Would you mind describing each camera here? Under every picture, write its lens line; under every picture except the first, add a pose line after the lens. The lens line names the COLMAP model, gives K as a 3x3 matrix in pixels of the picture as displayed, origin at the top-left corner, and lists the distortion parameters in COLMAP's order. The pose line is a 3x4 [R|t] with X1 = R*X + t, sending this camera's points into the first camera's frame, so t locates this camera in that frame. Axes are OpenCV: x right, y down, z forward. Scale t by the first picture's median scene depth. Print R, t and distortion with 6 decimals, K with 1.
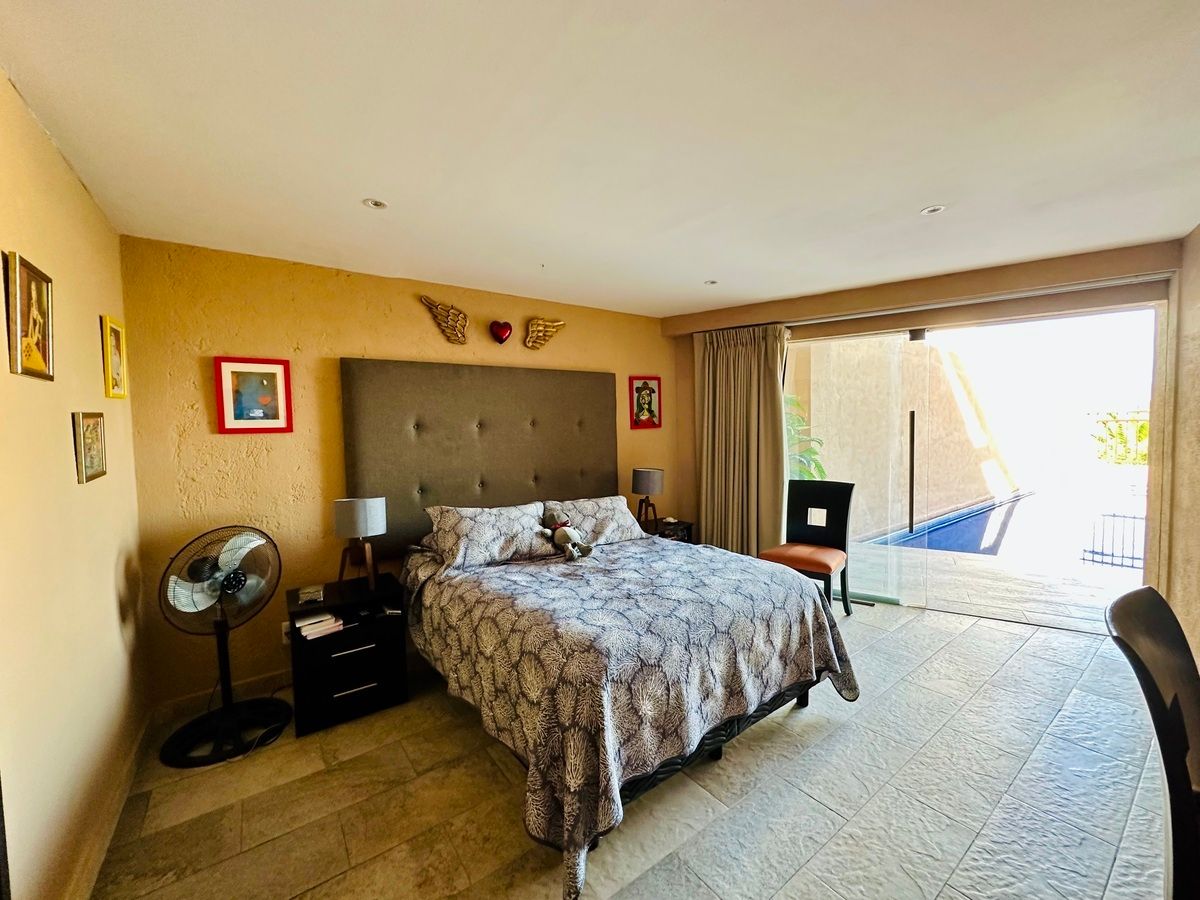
lens RADIAL K [[476.5, 0, 599.2], [0, 476.5, 449.3], [0, 0, 1]] dist [-0.002651, -0.000140]
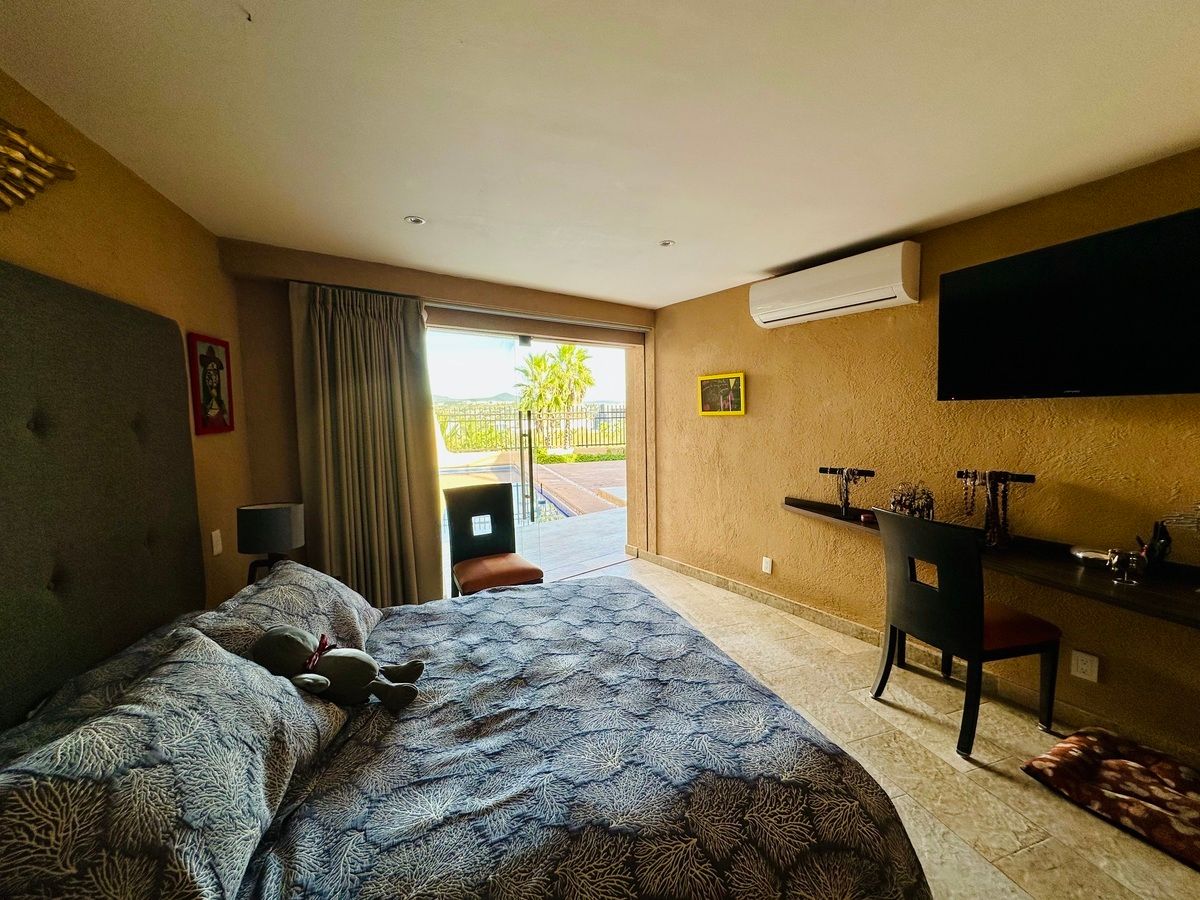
lens RADIAL K [[476.5, 0, 599.2], [0, 476.5, 449.3], [0, 0, 1]] dist [-0.002651, -0.000140]
pose [[0.318520, -0.056572, 0.946226, -0.434002], [0.057644, 0.997526, 0.040235, -0.034766], [-0.946162, 0.041729, 0.320993, 0.646538]]
